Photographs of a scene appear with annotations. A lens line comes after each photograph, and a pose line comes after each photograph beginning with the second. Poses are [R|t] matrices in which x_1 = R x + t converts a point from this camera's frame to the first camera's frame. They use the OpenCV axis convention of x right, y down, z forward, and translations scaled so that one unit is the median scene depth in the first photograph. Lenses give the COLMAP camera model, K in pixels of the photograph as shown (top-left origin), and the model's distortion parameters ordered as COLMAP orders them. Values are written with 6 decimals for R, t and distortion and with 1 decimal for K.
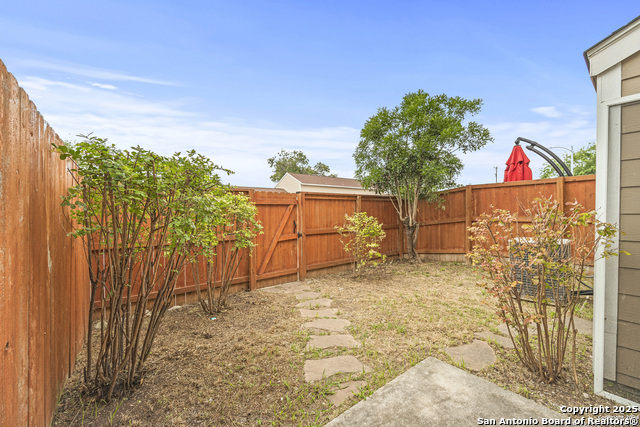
lens RADIAL K [[250.7, 0, 317.8], [0, 250.7, 212.5], [0, 0, 1]] dist [-0.001613, -0.000017]
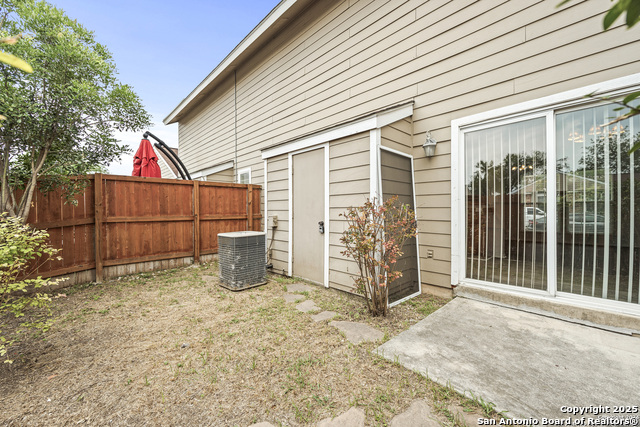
lens RADIAL K [[250.7, 0, 317.0], [0, 250.7, 213.2], [0, 0, 1]] dist [-0.001613, -0.000017]
pose [[-0.063721, 0.000214, 0.997968, -0.283160], [0.005496, 0.999985, 0.000137, 0.016068], [-0.997953, 0.005493, -0.063722, 0.697499]]
